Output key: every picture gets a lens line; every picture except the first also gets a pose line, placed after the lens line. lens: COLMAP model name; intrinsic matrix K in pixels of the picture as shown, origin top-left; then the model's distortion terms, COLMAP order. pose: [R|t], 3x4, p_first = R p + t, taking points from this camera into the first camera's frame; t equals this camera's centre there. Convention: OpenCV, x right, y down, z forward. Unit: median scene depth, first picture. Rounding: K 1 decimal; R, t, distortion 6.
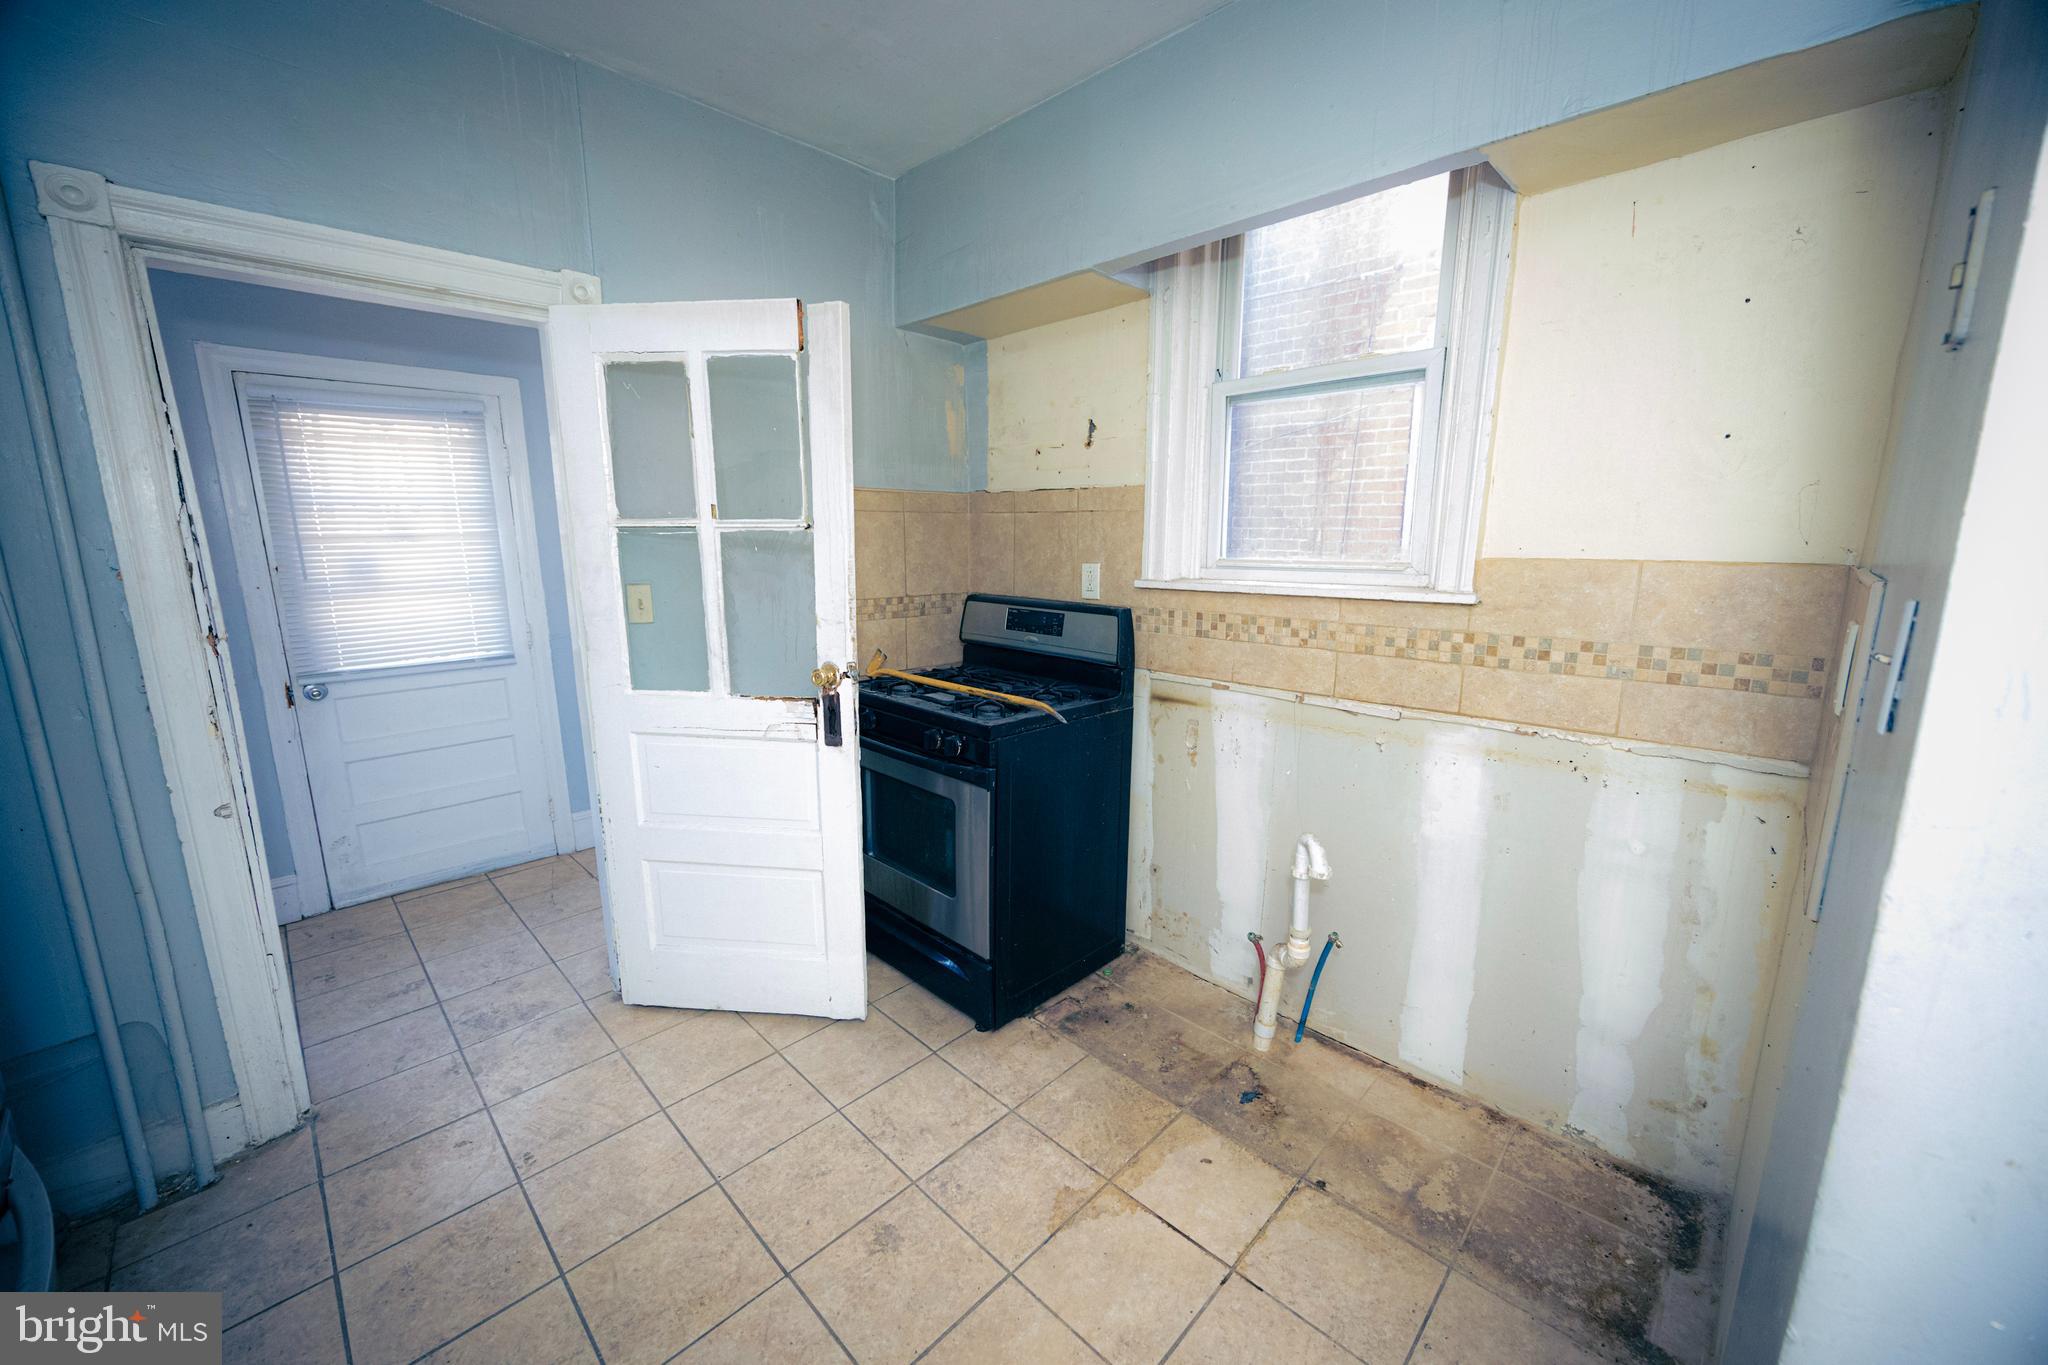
lens RADIAL K [[777.1, 0, 1028.3], [0, 777.1, 681.8], [0, 0, 1]] dist [-0.004130, 0.000429]
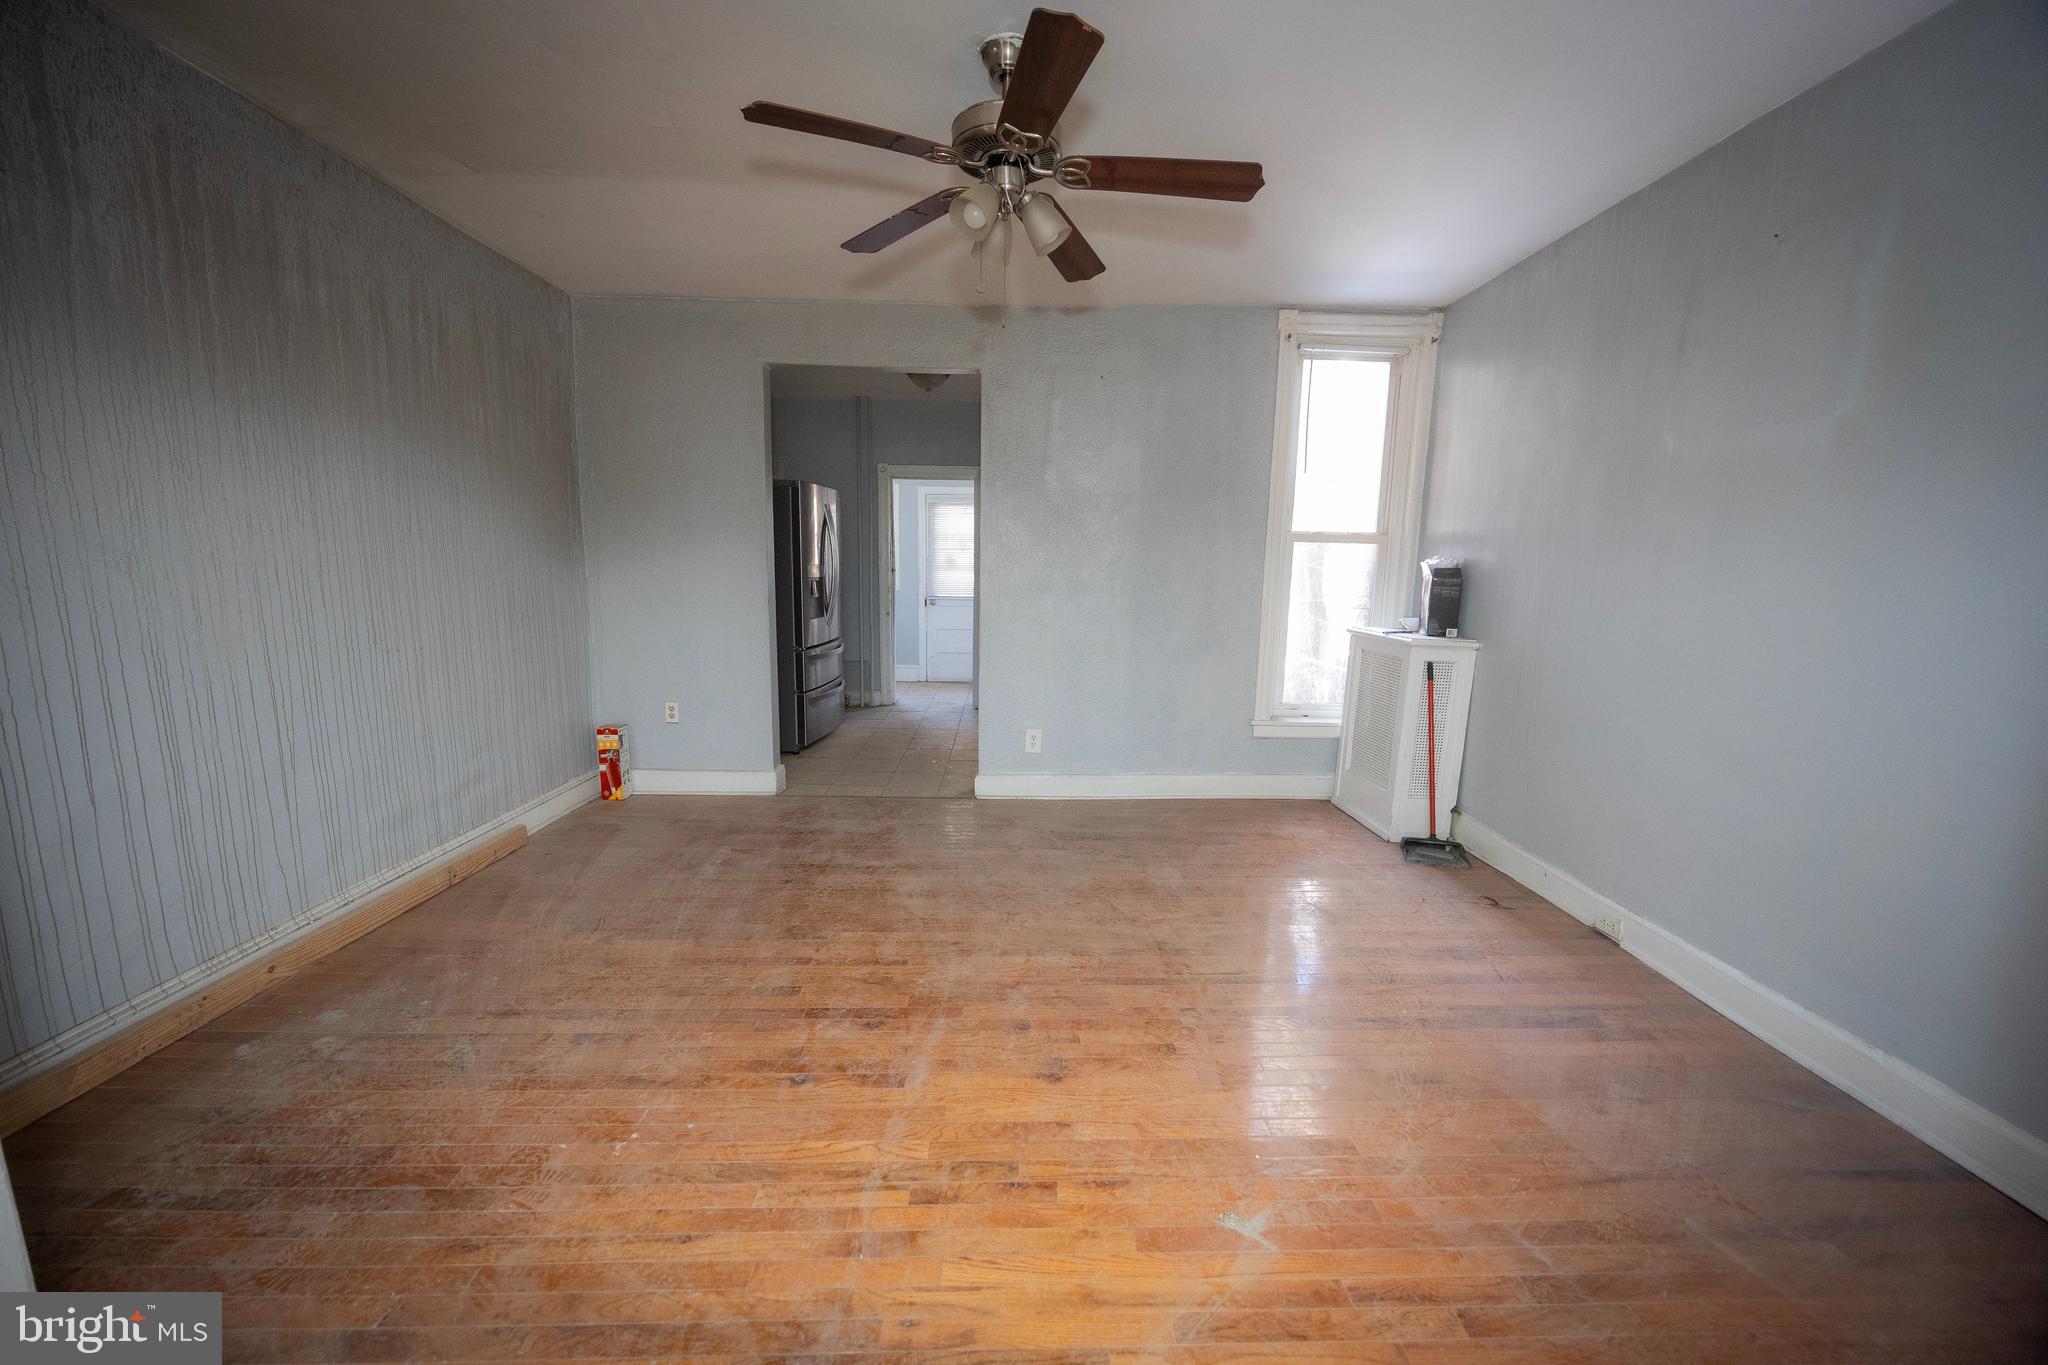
lens RADIAL K [[777.1, 0, 1020.9], [0, 777.1, 694.4], [0, 0, 1]] dist [-0.004130, 0.000429]
pose [[0.705525, 0.131588, -0.696362, 1.741101], [-0.153198, 0.987696, 0.031426, 0.266458], [0.691929, 0.084509, 0.717003, -1.033666]]
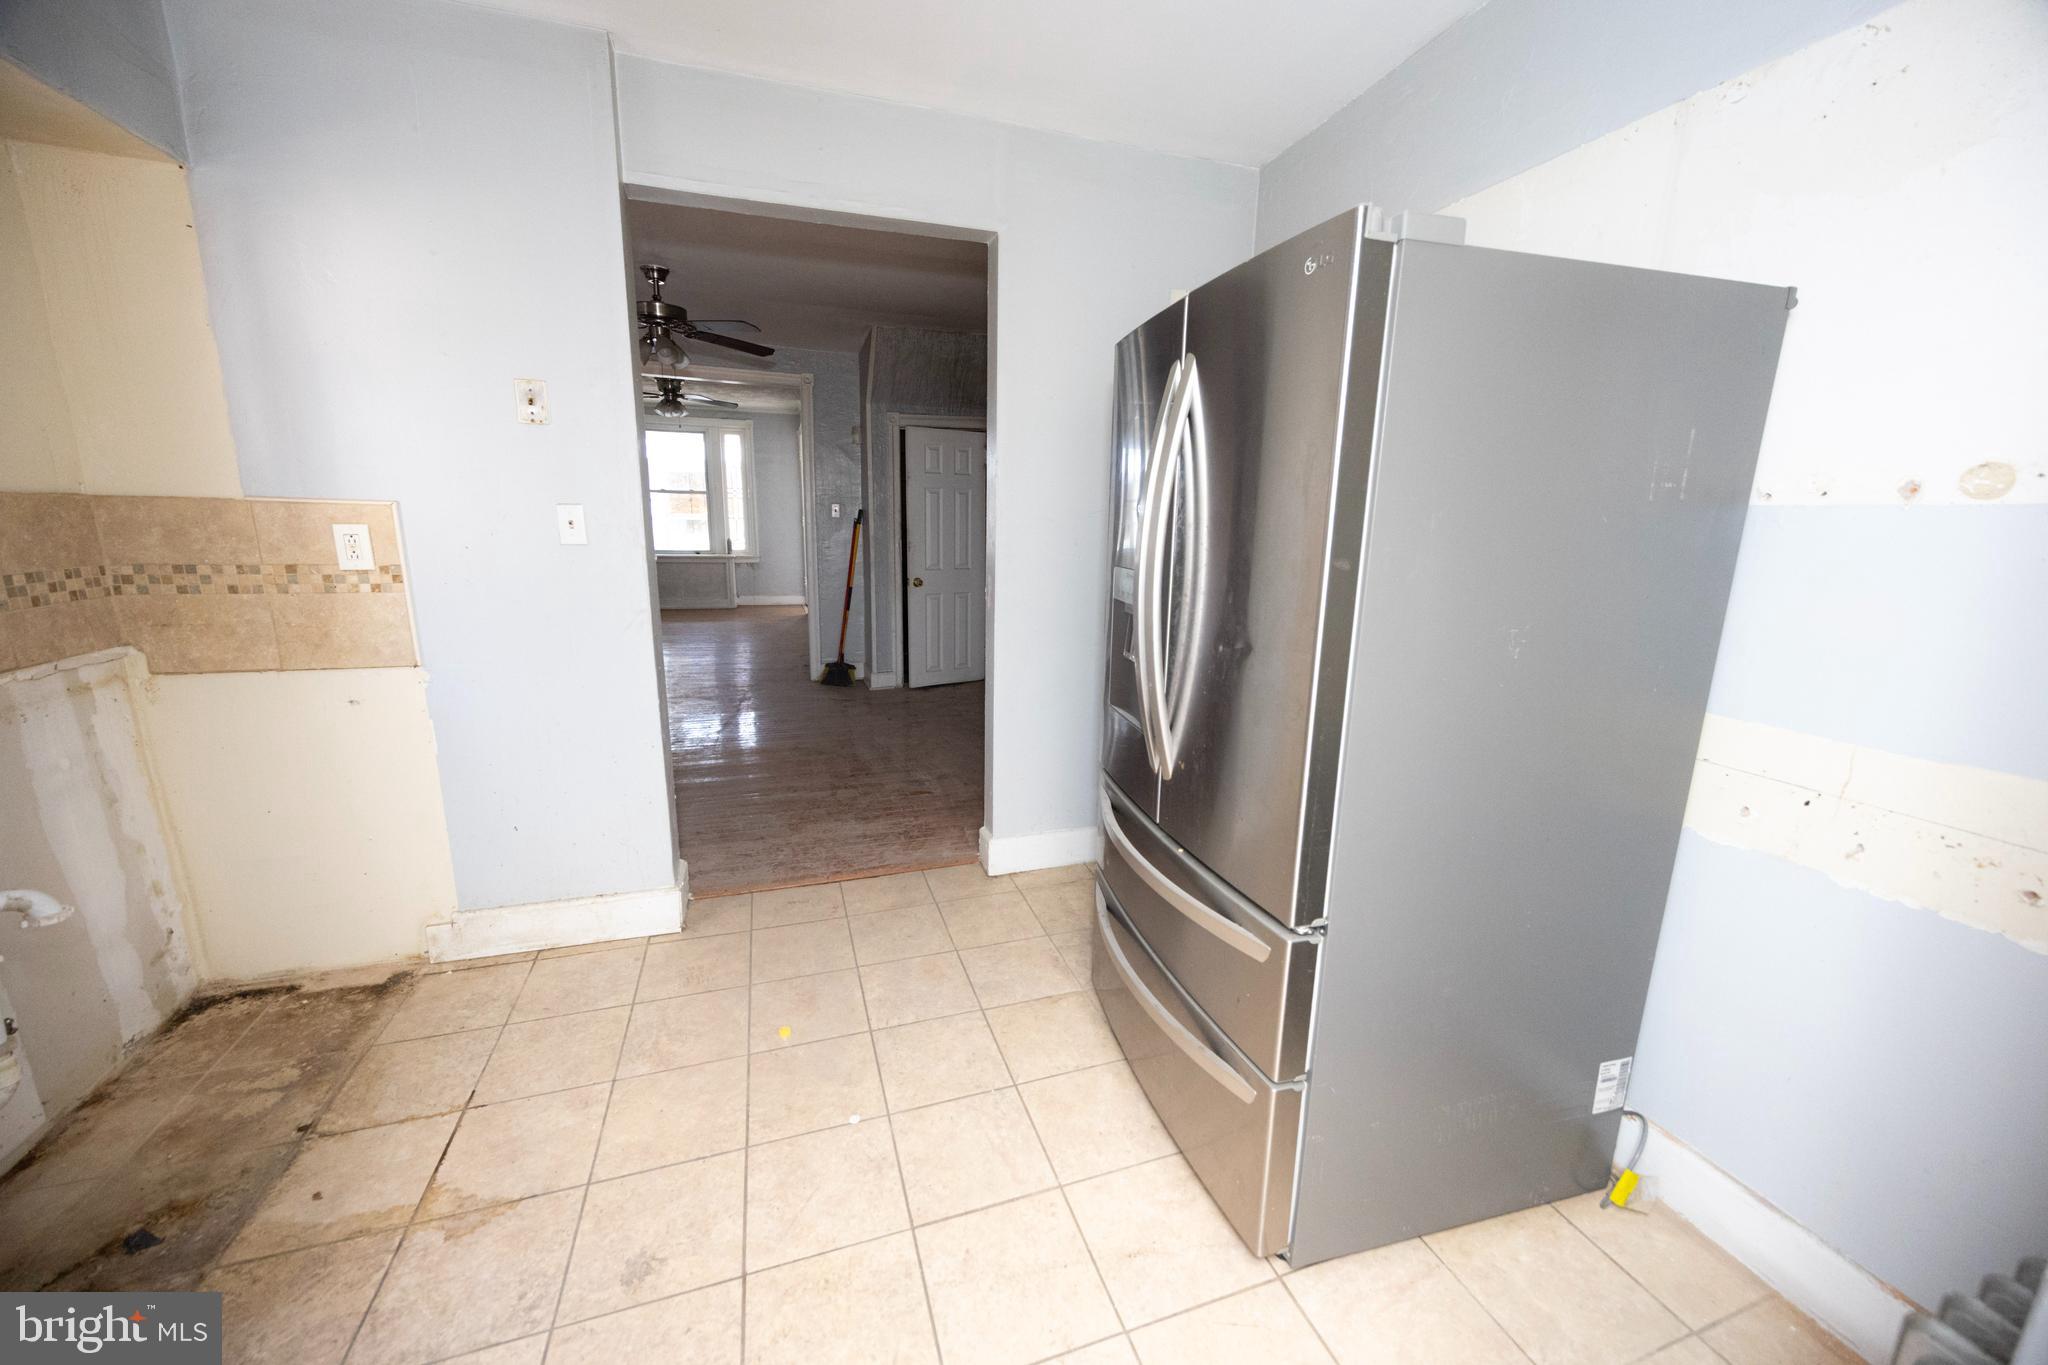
lens RADIAL K [[777.1, 0, 1017.1], [0, 777.1, 694.3], [0, 0, 1]] dist [-0.004130, 0.000429]
pose [[-0.882818, -0.121792, 0.453651, -0.666250], [0.073012, 0.918480, 0.388668, -0.152400], [-0.464007, 0.376245, -0.801959, 0.946127]]
